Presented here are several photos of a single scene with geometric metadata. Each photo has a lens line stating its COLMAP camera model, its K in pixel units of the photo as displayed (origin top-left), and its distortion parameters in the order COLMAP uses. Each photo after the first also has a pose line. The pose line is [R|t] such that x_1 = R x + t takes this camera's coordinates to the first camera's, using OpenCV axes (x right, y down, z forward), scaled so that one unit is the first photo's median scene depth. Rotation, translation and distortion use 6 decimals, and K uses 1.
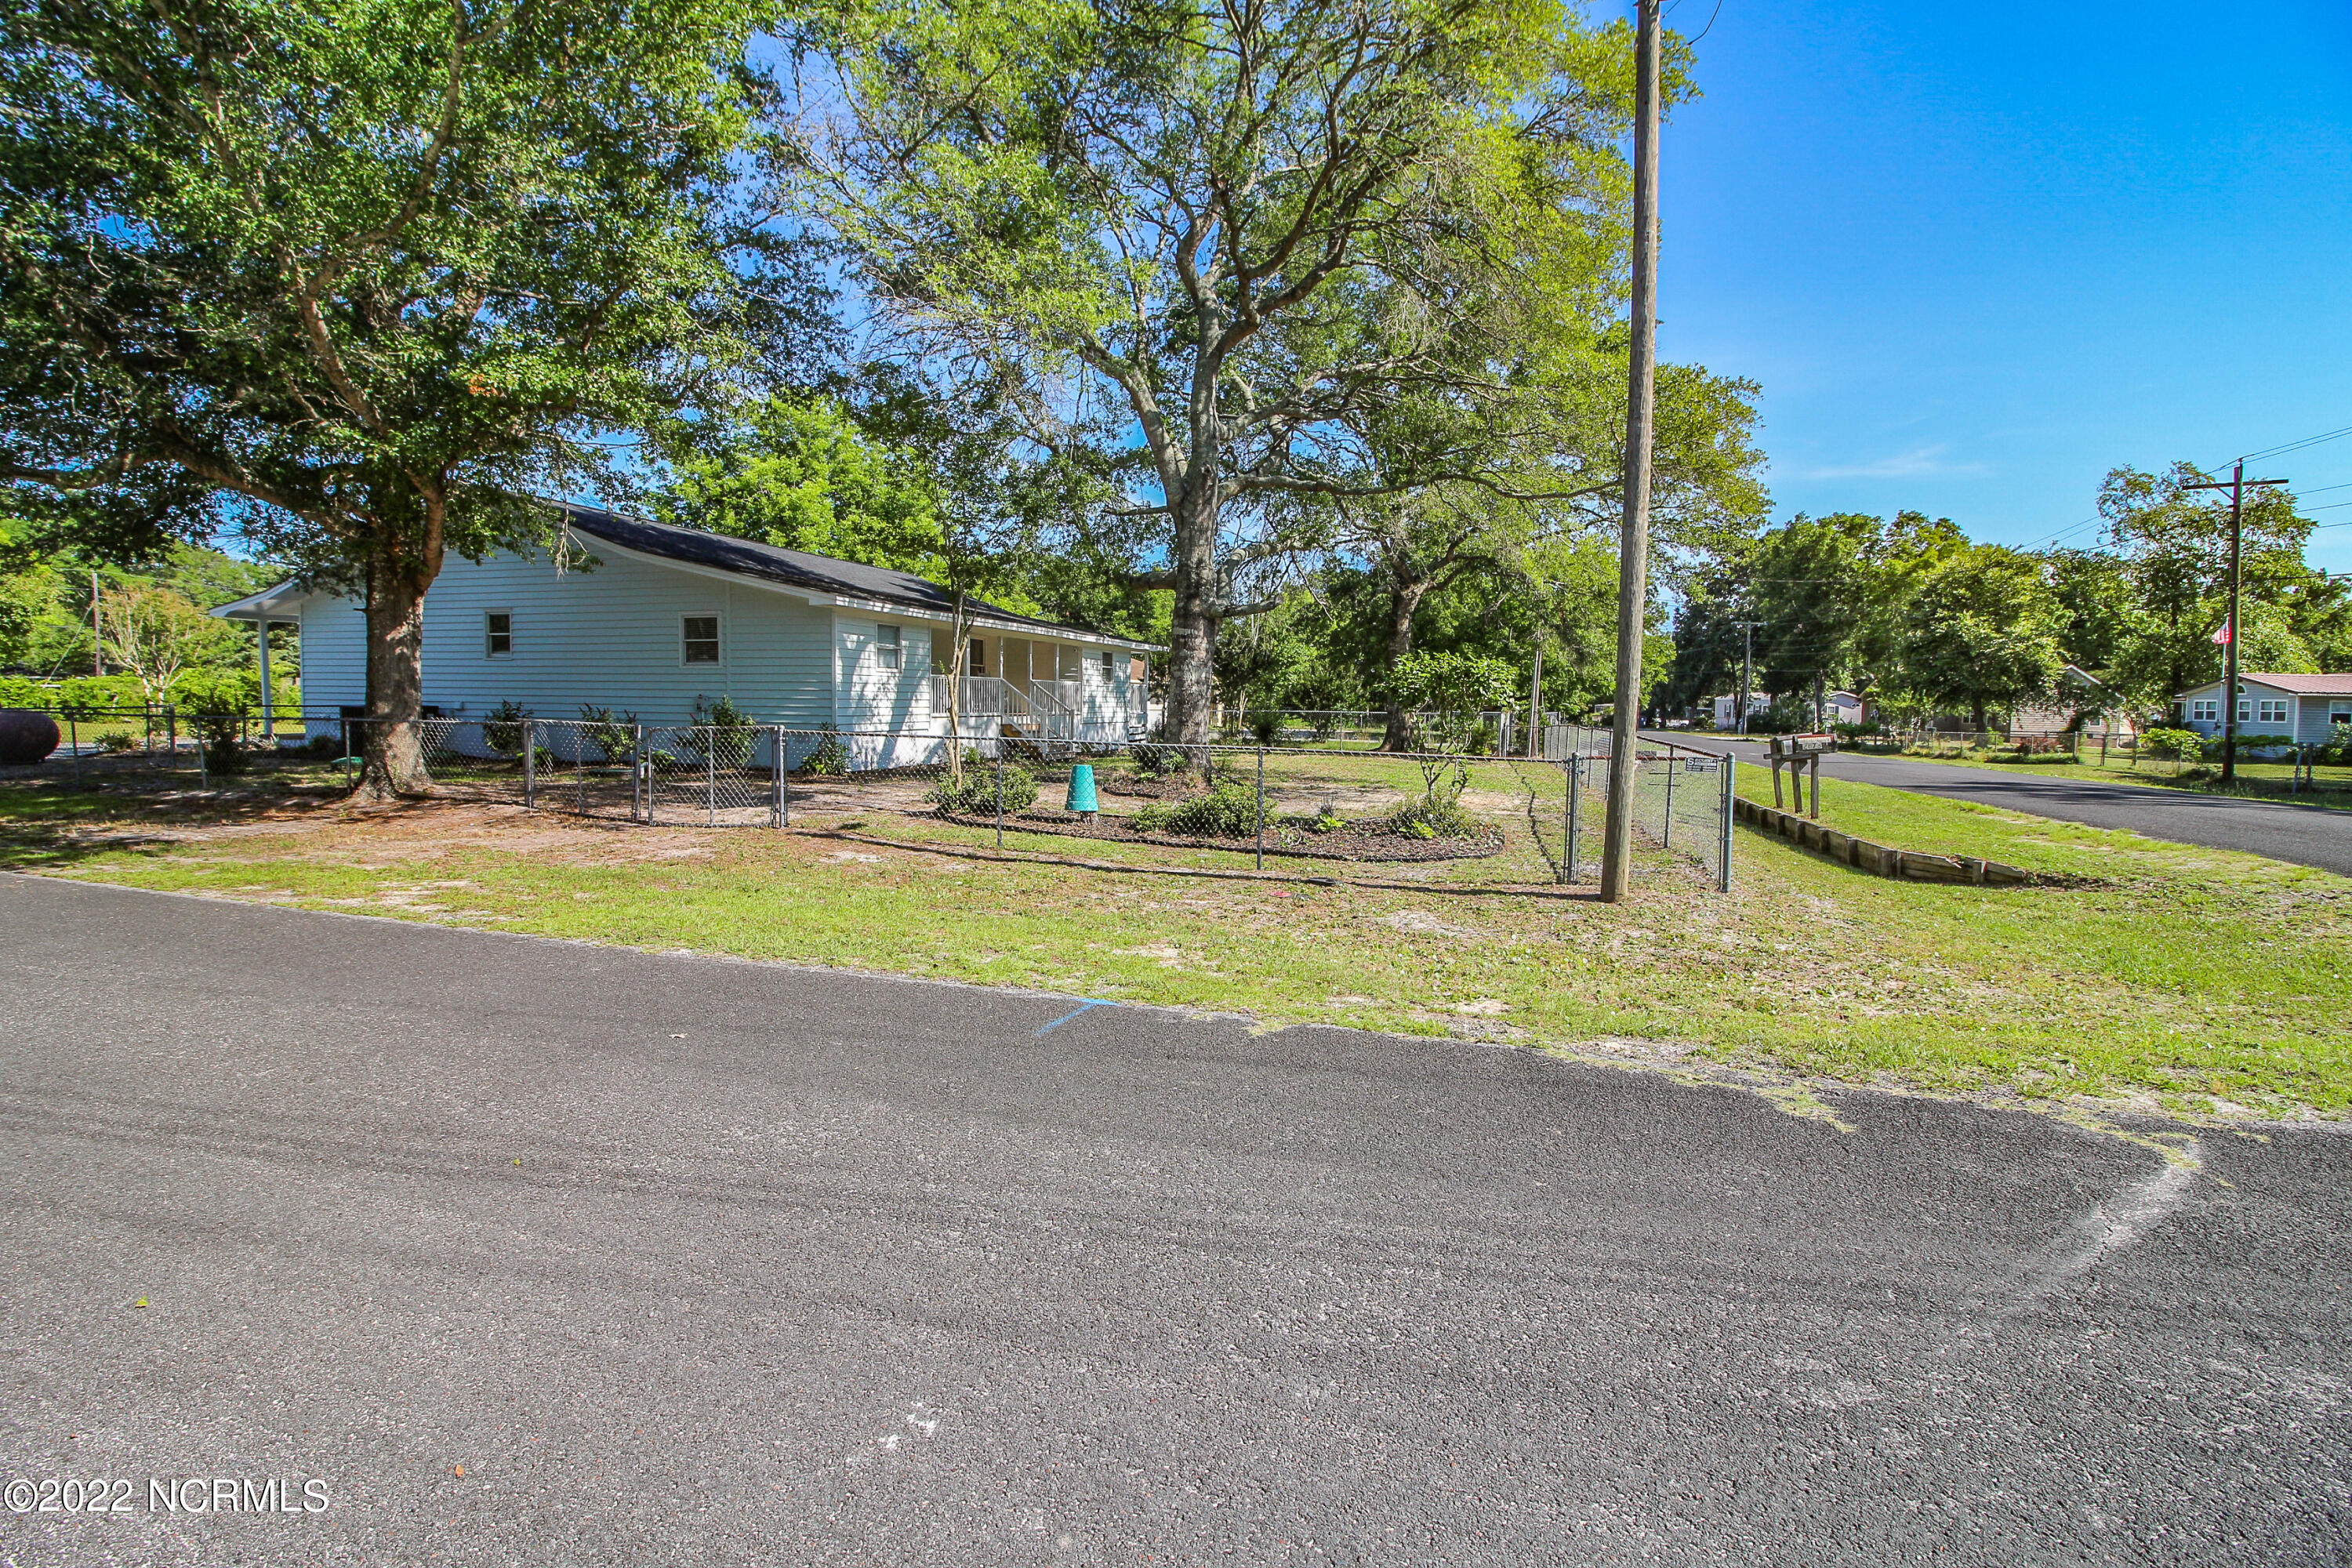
lens RADIAL K [[1100.7, 0, 1182.7], [0, 1100.7, 768.0], [0, 0, 1]] dist [-0.008405, -0.000022]
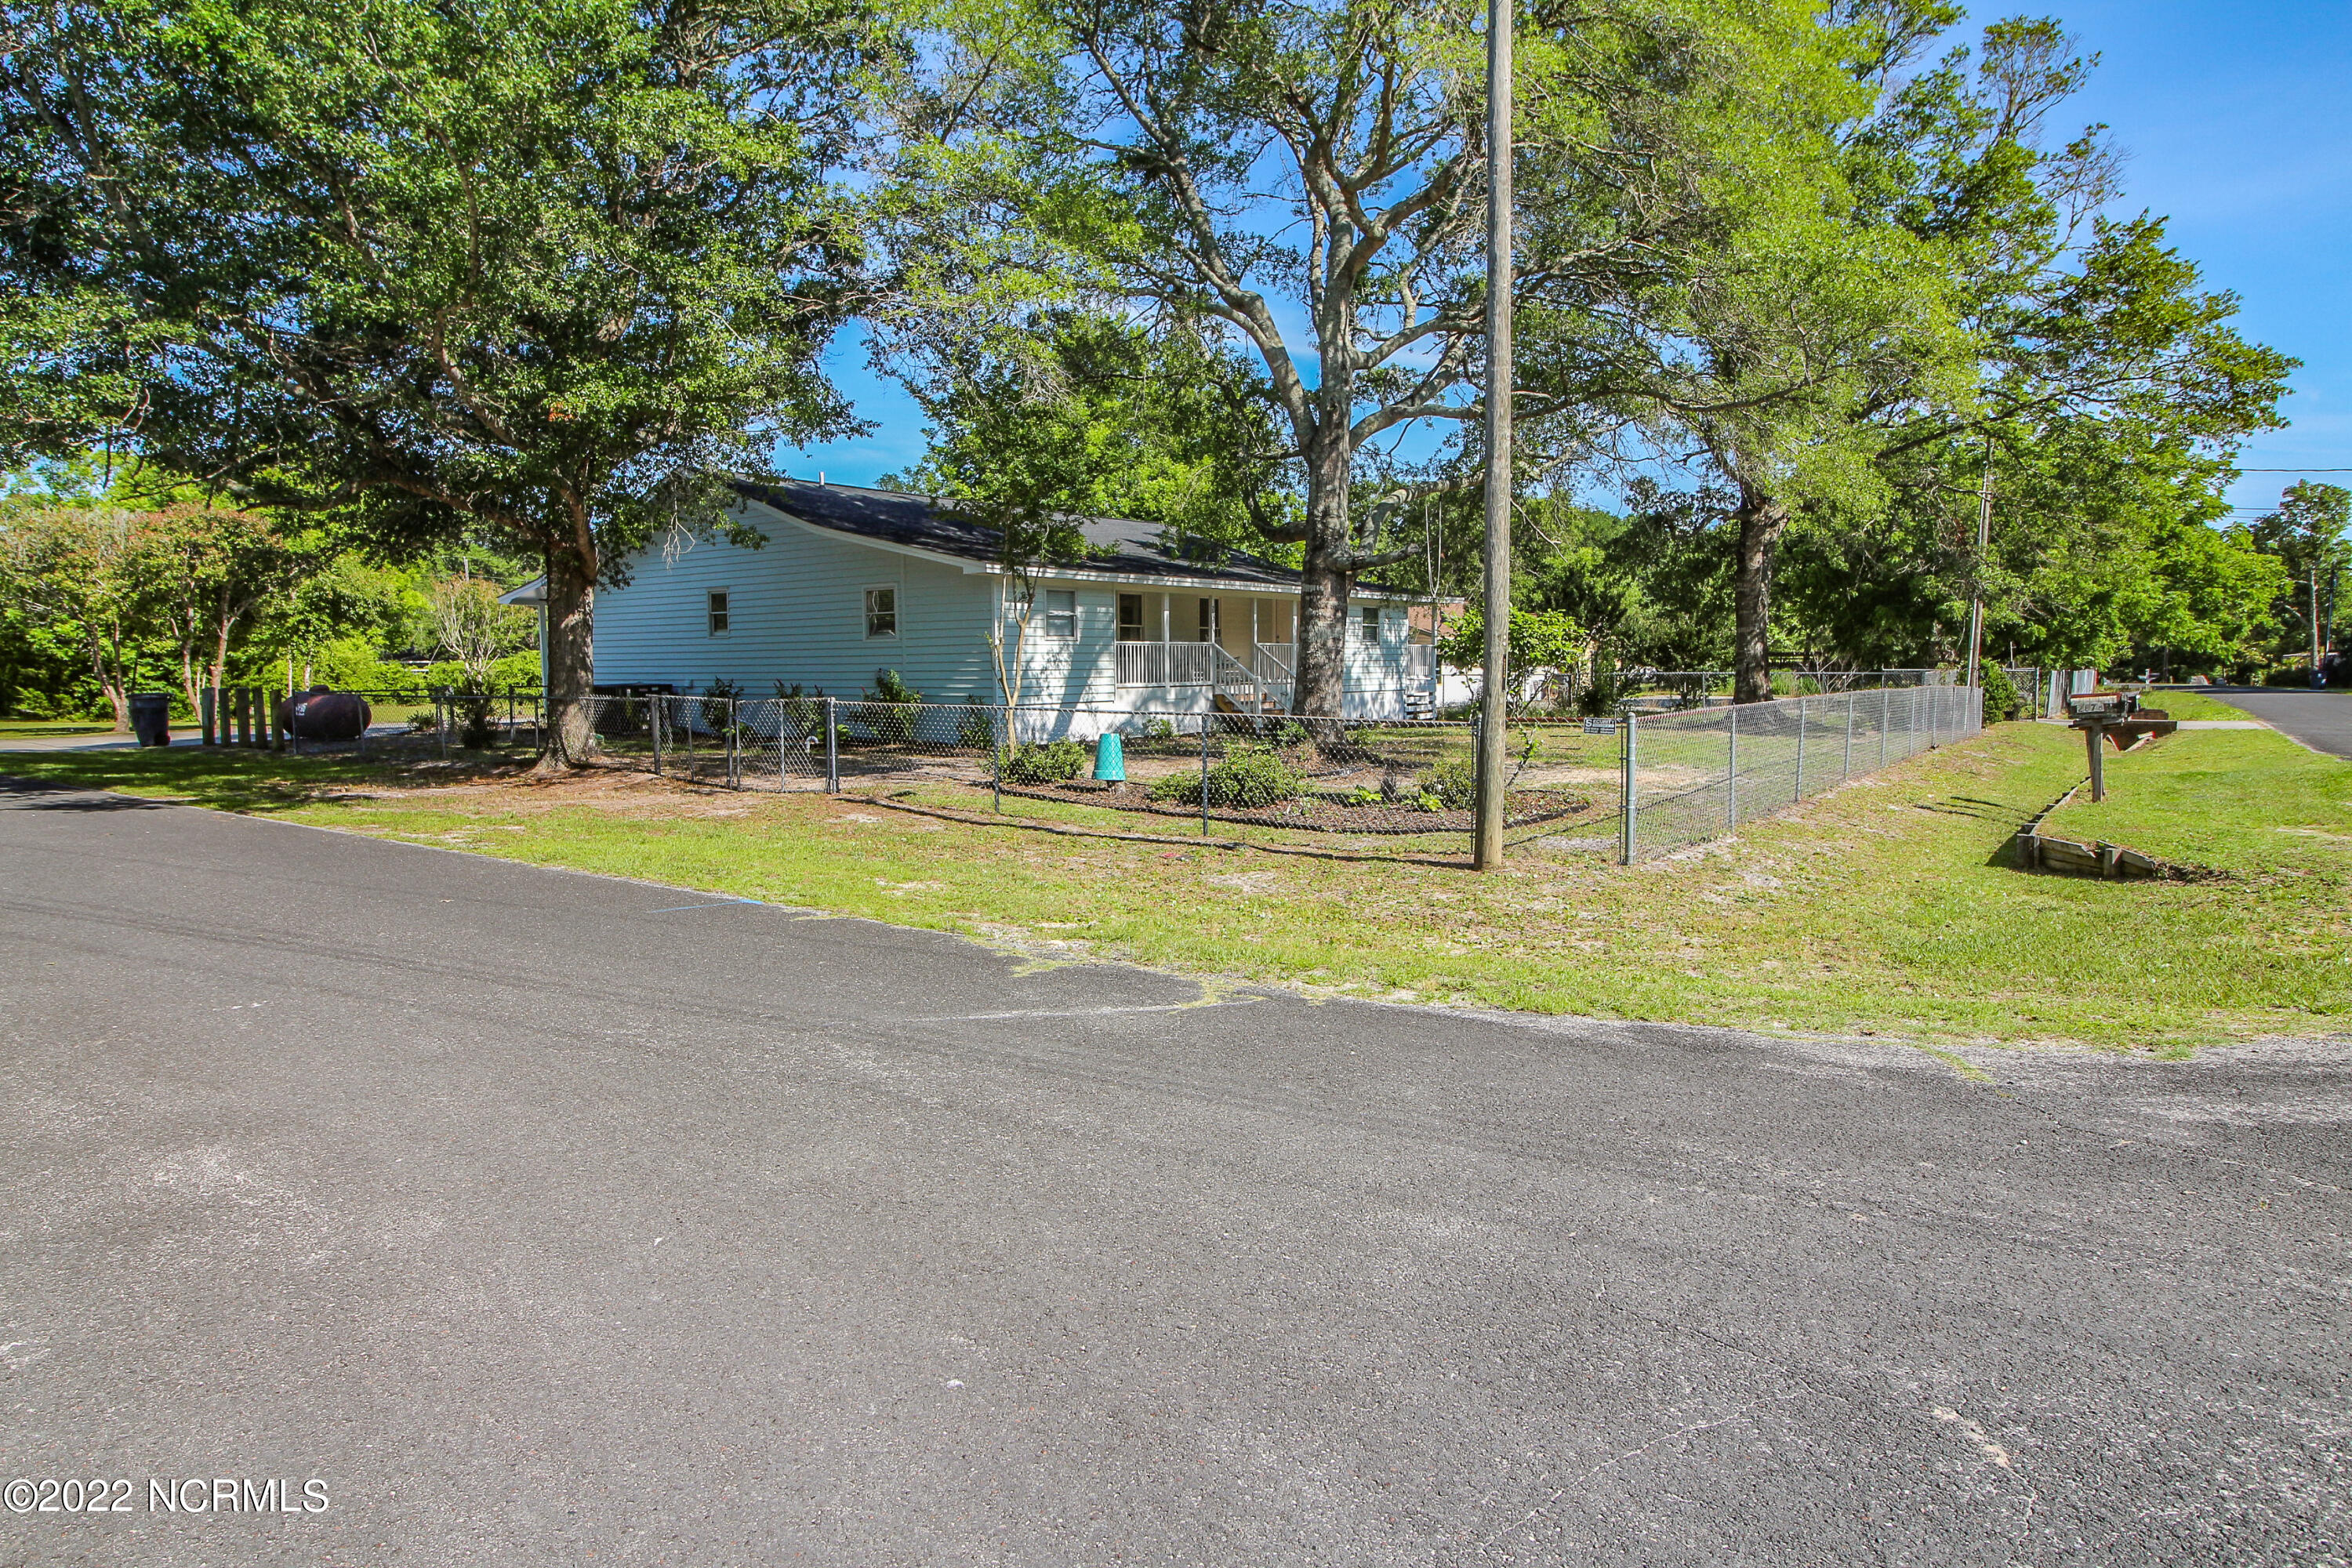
lens RADIAL K [[1409.2, 0, 1169.8], [0, 1409.2, 796.5], [0, 0, 1]] dist [0.047191, 0.000188]
pose [[0.941329, 0.010090, -0.337340, 0.328036], [0.000227, 0.999534, 0.030531, 0.011369], [0.337491, -0.028817, 0.940888, -0.154584]]
